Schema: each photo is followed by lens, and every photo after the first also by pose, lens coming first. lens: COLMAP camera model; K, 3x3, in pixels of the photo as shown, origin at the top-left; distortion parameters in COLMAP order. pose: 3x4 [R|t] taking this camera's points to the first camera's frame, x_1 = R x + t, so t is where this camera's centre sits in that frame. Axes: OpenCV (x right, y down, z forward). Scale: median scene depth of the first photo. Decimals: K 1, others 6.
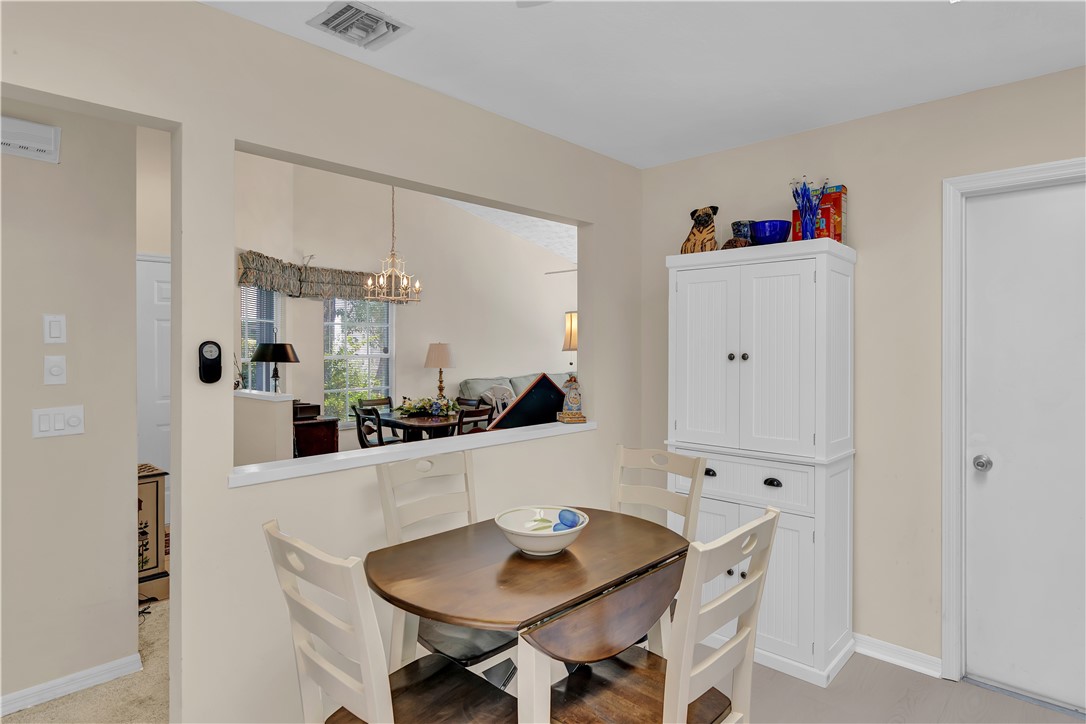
lens RADIAL K [[592.3, 0, 541.8], [0, 592.3, 352.4], [0, 0, 1]] dist [0.011353, -0.022263]
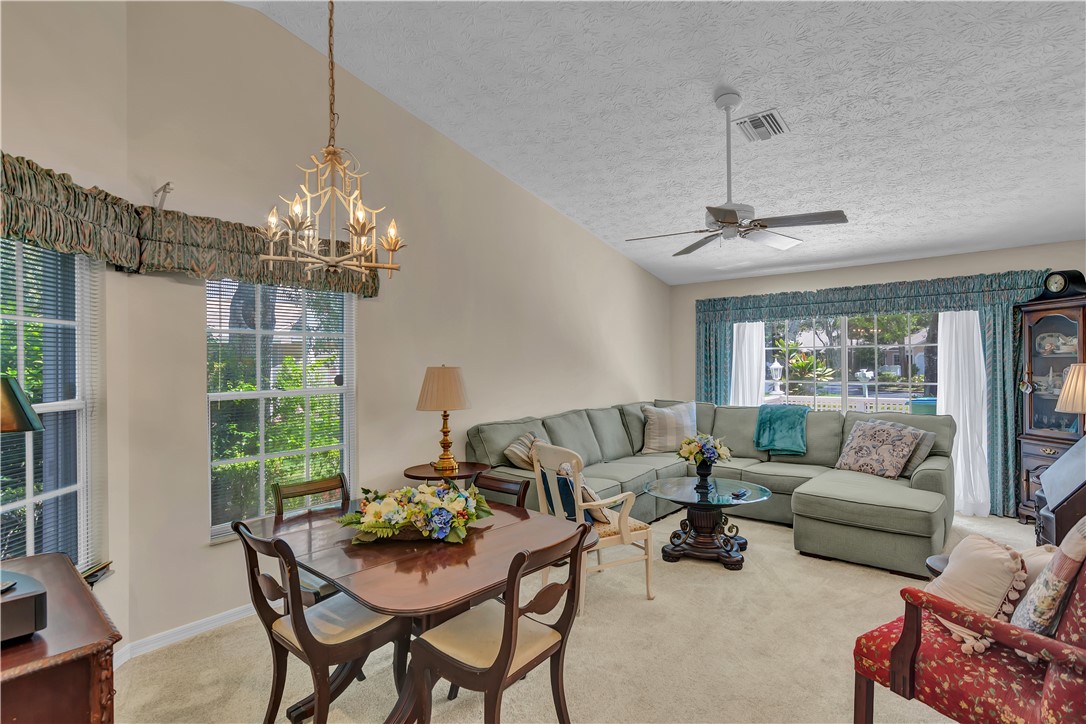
lens RADIAL K [[534.1, 0, 545.5], [0, 534.1, 364.3], [0, 0, 1]] dist [-0.001703, 0.001068]
pose [[0.998104, -0.012240, 0.060323, -0.107311], [0.013080, 0.999823, -0.013542, -0.009992], [-0.060146, 0.014306, 0.998087, 0.527703]]
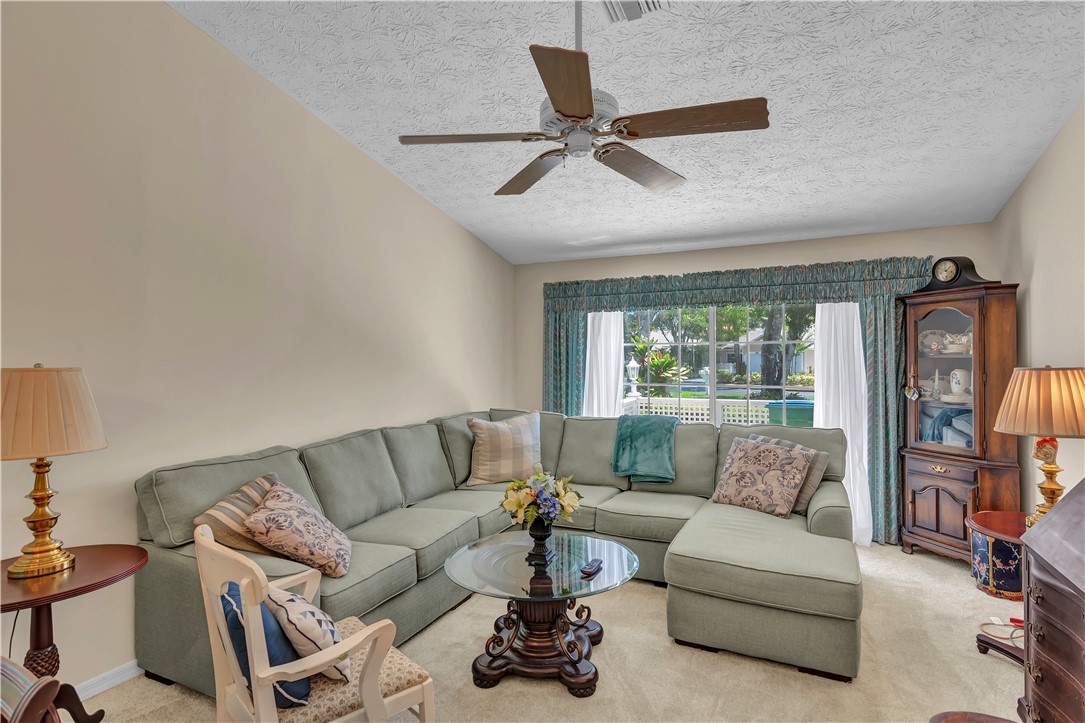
lens RADIAL K [[533.1, 0, 542.6], [0, 533.1, 360.1], [0, 0, 1]] dist [-0.002495, 0.000139]
pose [[0.952108, -0.005577, 0.305710, -0.008459], [0.009576, 0.999887, -0.011582, -0.015130], [-0.305611, 0.013955, 0.952054, 0.753292]]
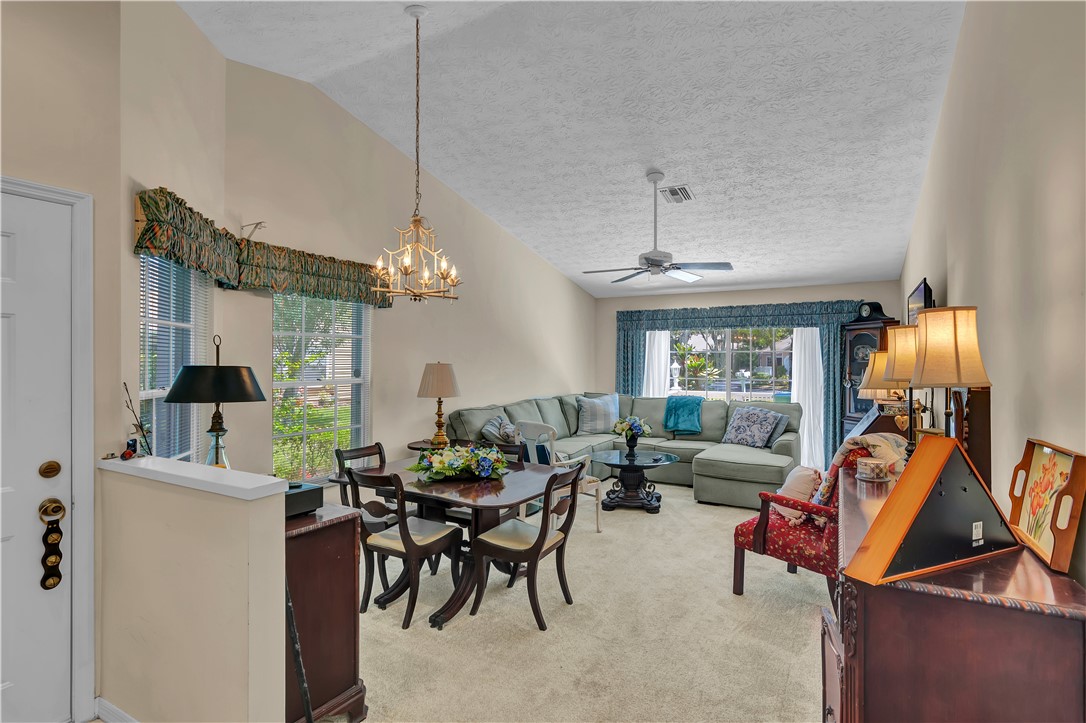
lens RADIAL K [[527.7, 0, 545.3], [0, 527.7, 359.7], [0, 0, 1]] dist [-0.001991, -0.000140]
pose [[0.971394, 0.002727, 0.237460, -0.213854], [0.001187, 0.999866, -0.016340, -0.009528], [-0.237473, 0.016154, 0.971260, 0.369249]]
